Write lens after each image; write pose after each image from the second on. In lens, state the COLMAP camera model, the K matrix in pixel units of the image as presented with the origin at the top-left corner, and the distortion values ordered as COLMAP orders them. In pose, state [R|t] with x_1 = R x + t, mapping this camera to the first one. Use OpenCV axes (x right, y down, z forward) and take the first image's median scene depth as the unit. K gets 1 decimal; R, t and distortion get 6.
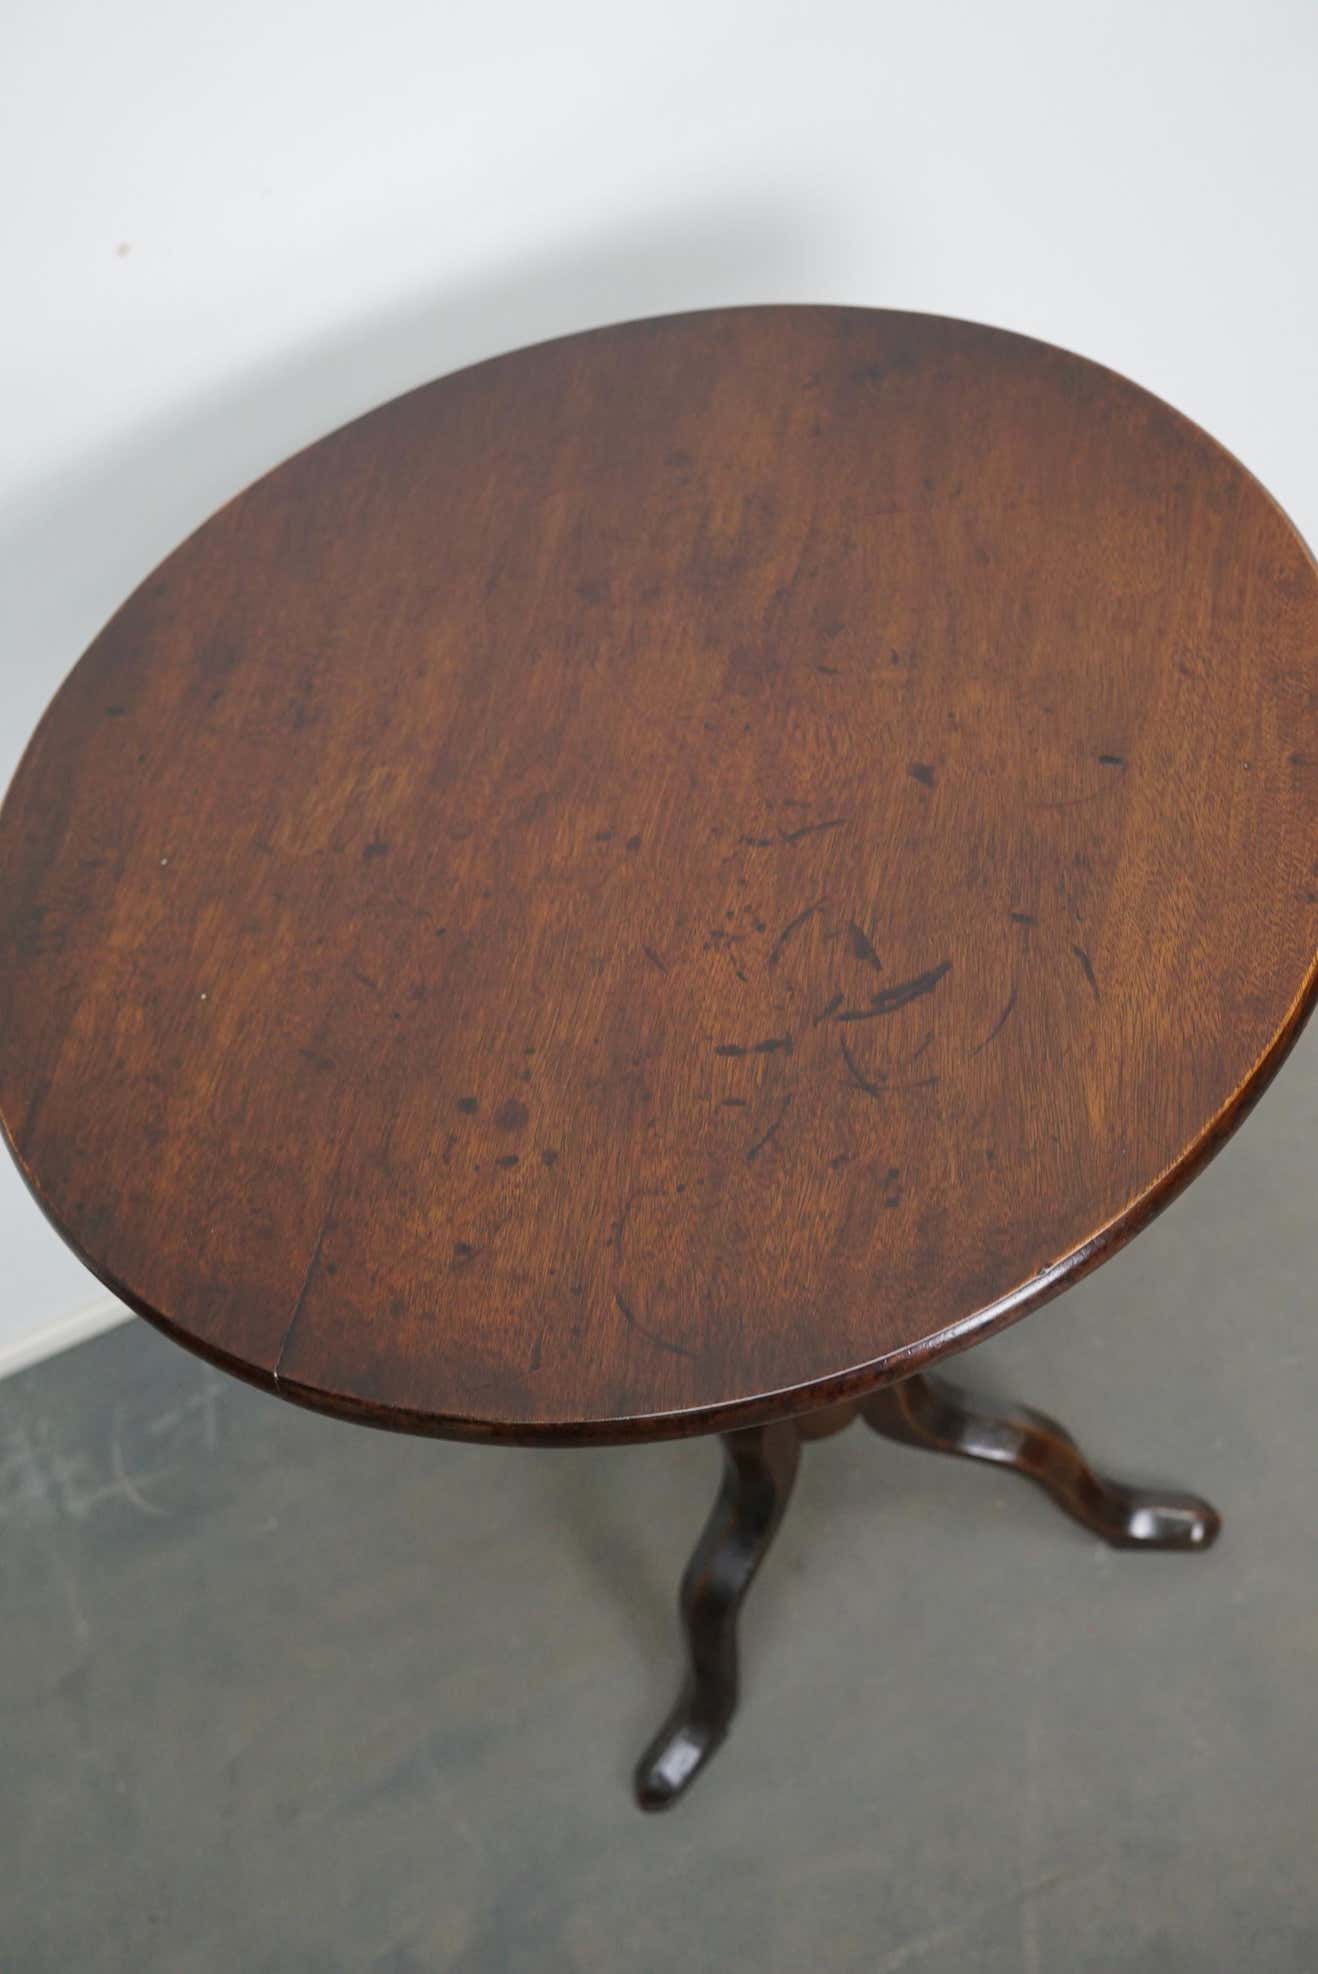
lens RADIAL K [[2577.2, 0, 666.6], [0, 2577.2, 973.0], [0, 0, 1]] dist [-0.096790, 0.000000]
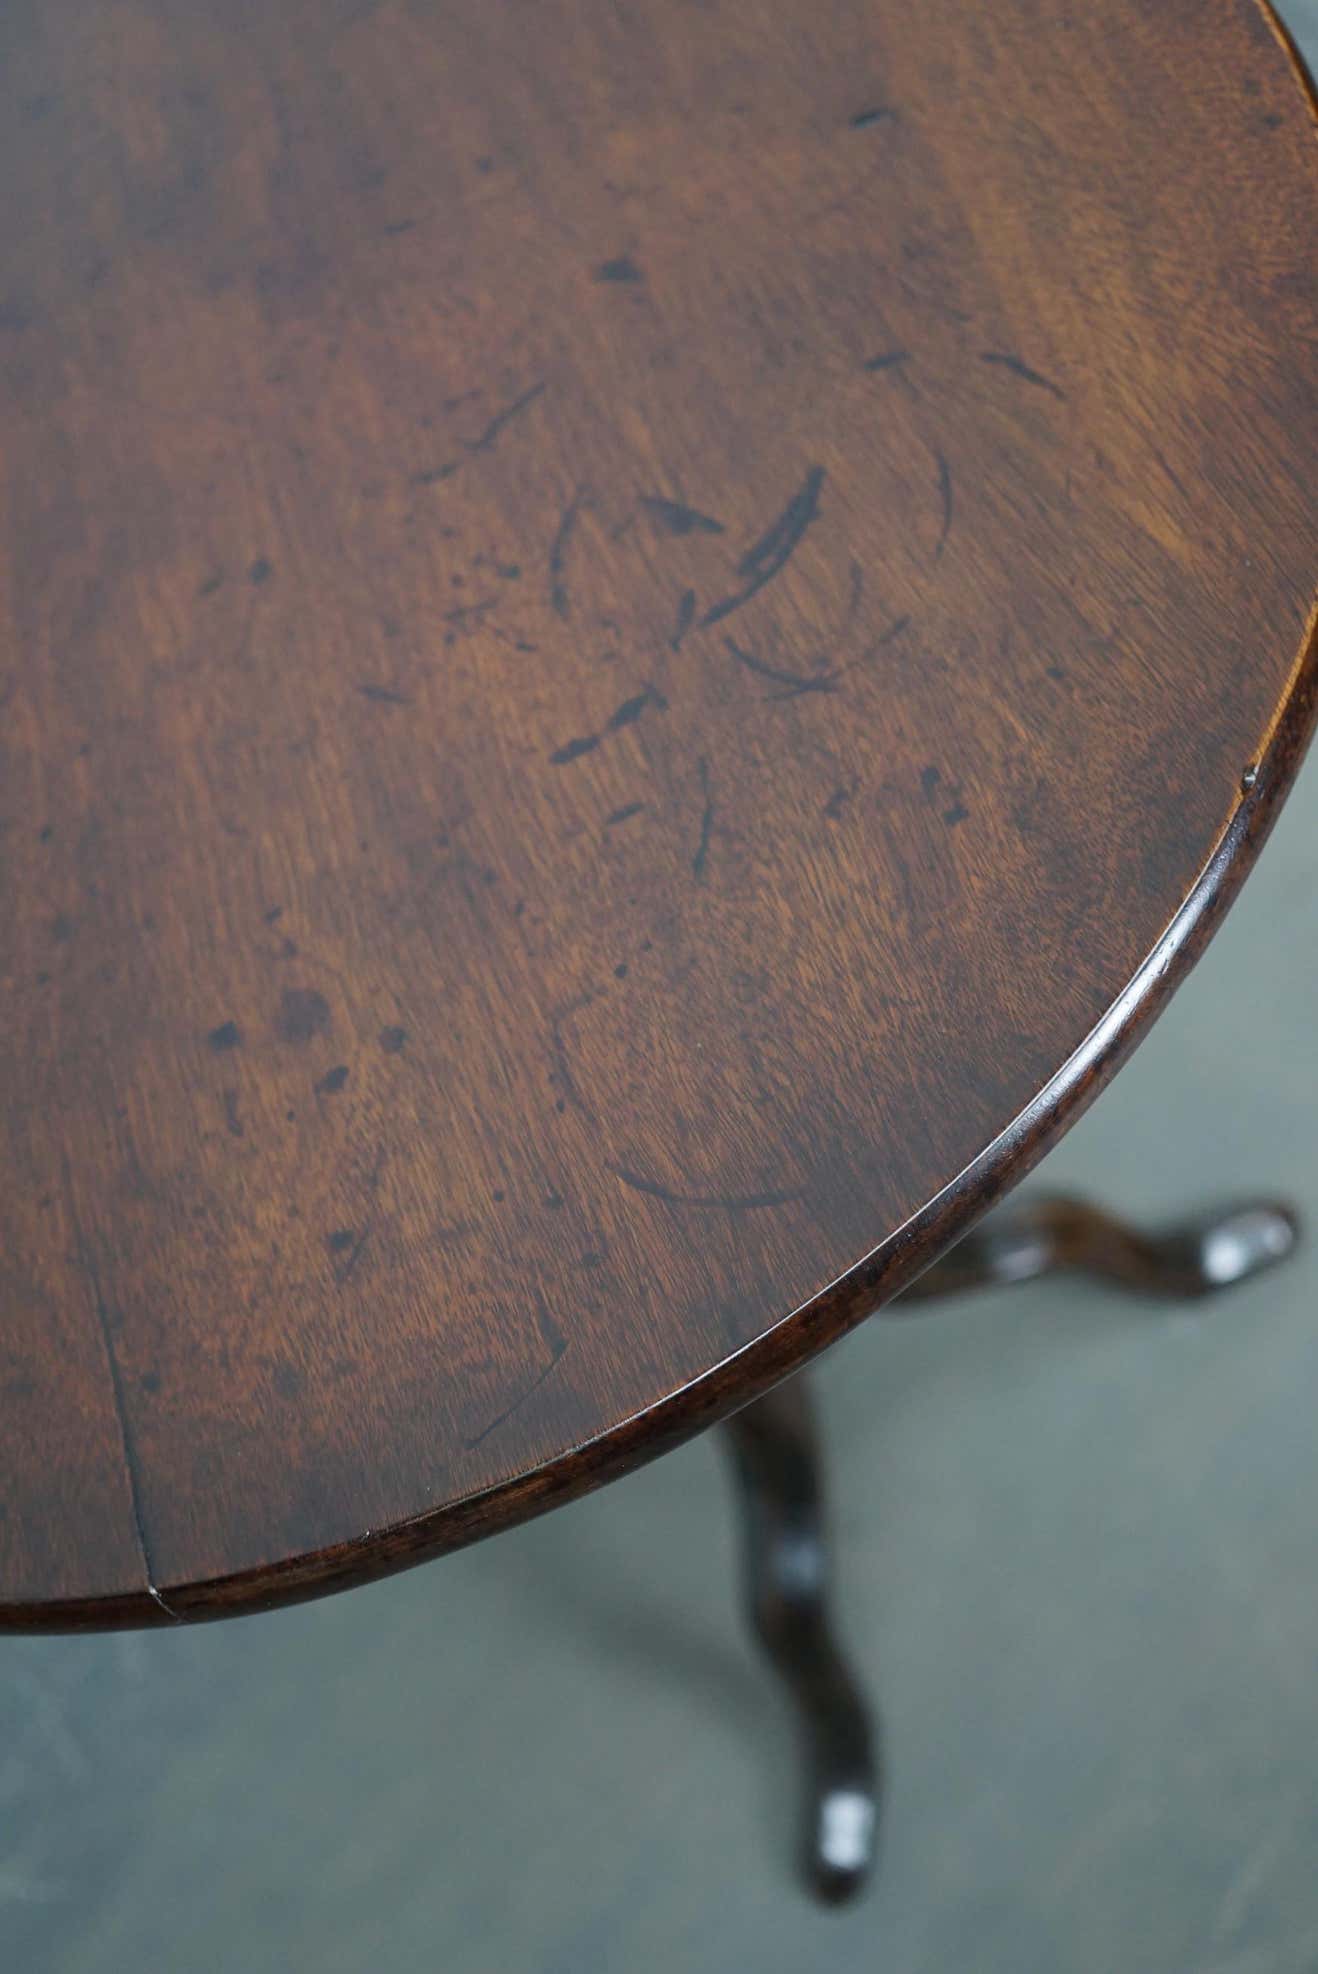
lens RADIAL K [[2577.2, 0, 650.5], [0, 2577.2, 981.7], [0, 0, 1]] dist [-0.096790, 0.000000]
pose [[0.872463, -0.460687, 0.163023, -0.080254], [0.463749, 0.885716, 0.021060, 0.071289], [-0.154095, 0.057228, 0.986397, 0.390529]]
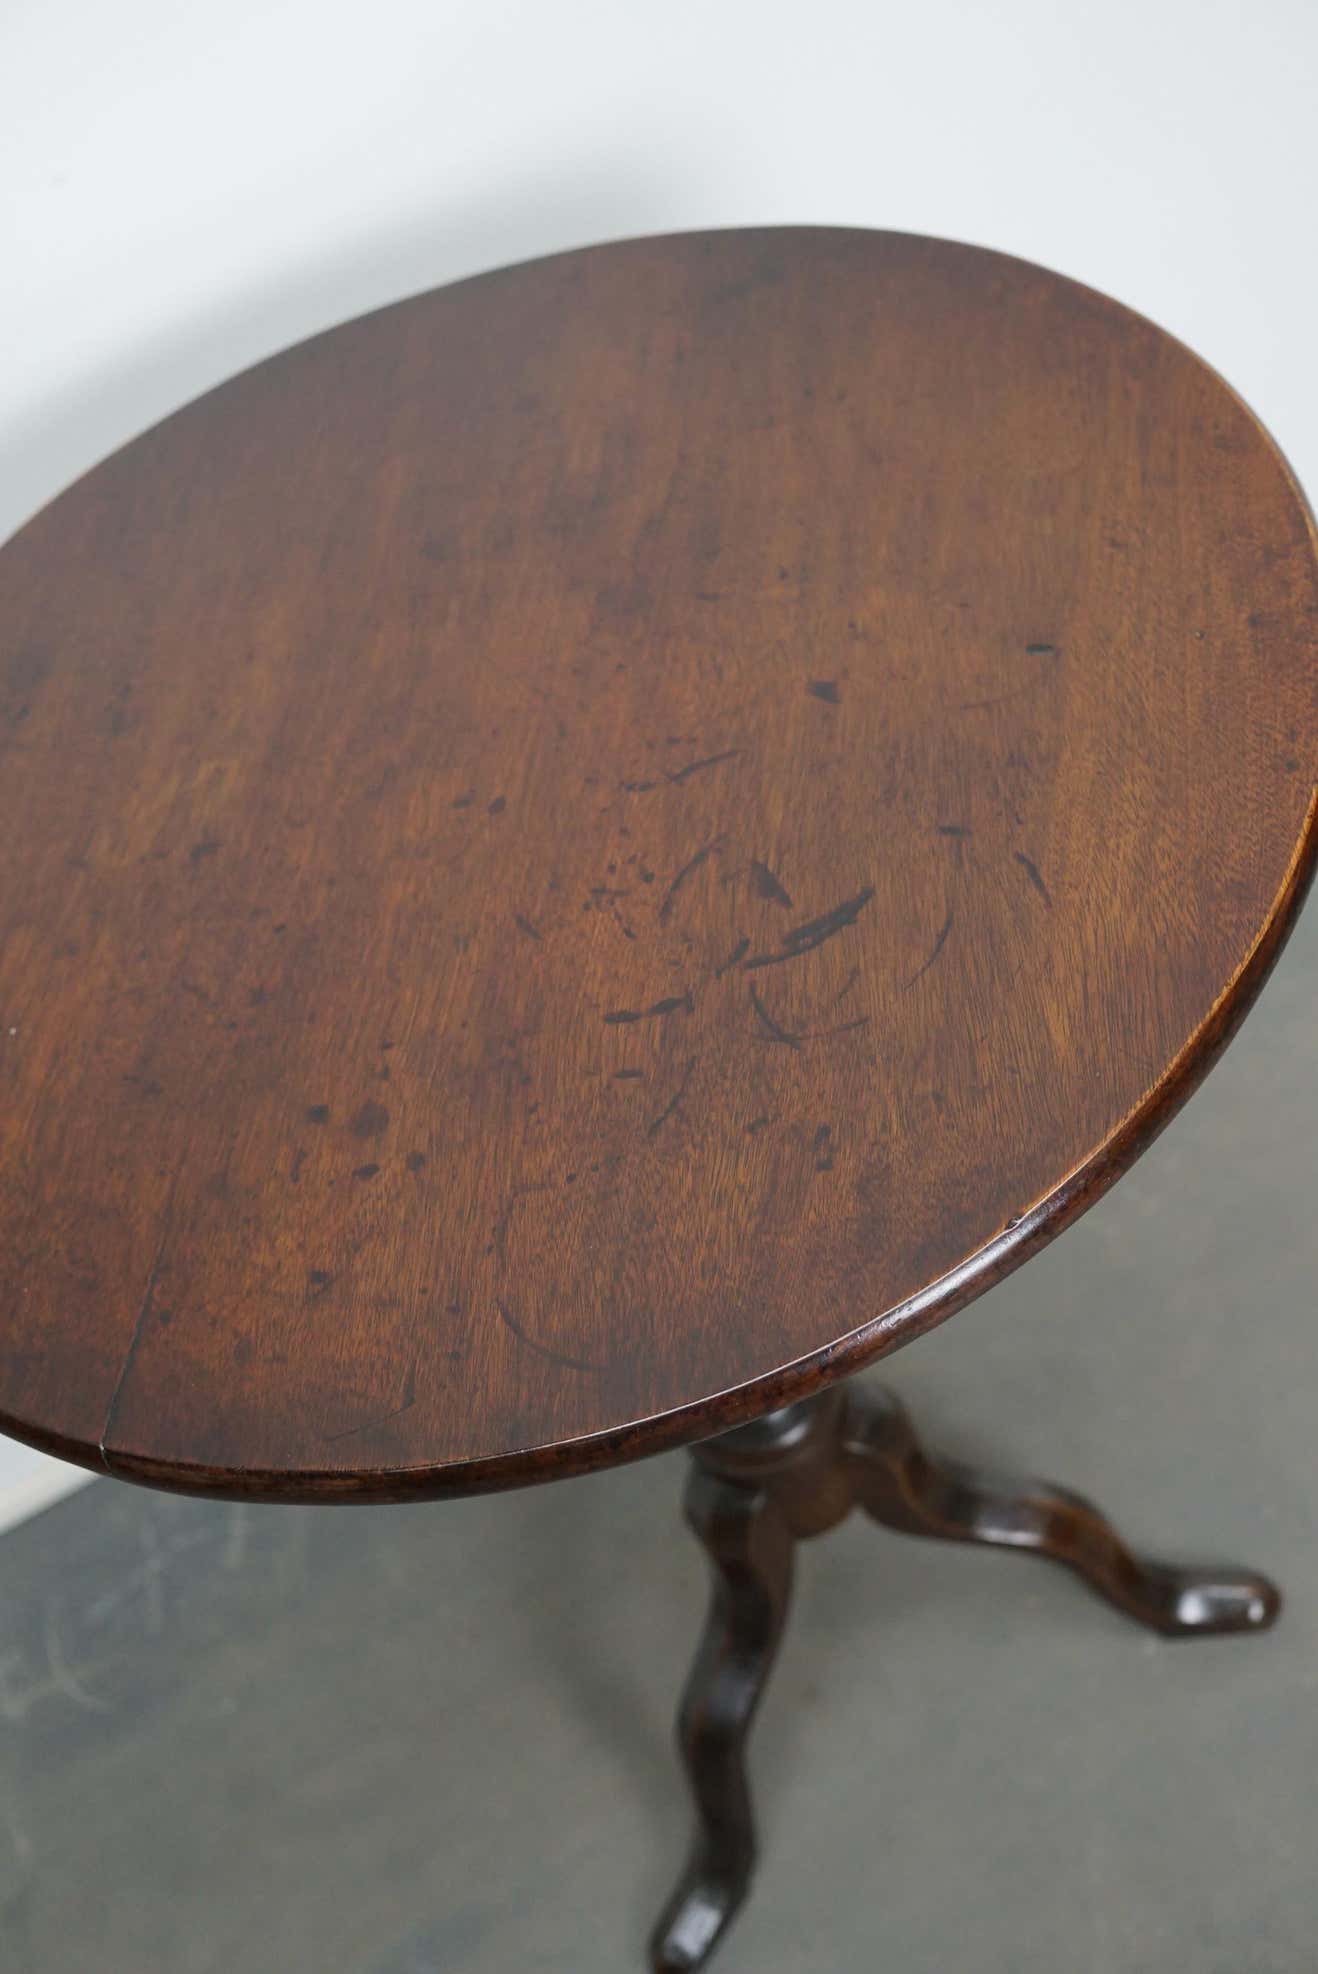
lens RADIAL K [[2577.2, 0, 660.3], [0, 2577.2, 971.8], [0, 0, 1]] dist [-0.096790, 0.000000]
pose [[0.995595, -0.093740, -0.001940, 0.039032], [0.093260, 0.992206, -0.082642, 0.083014], [0.009672, 0.082097, 0.996577, 0.157711]]
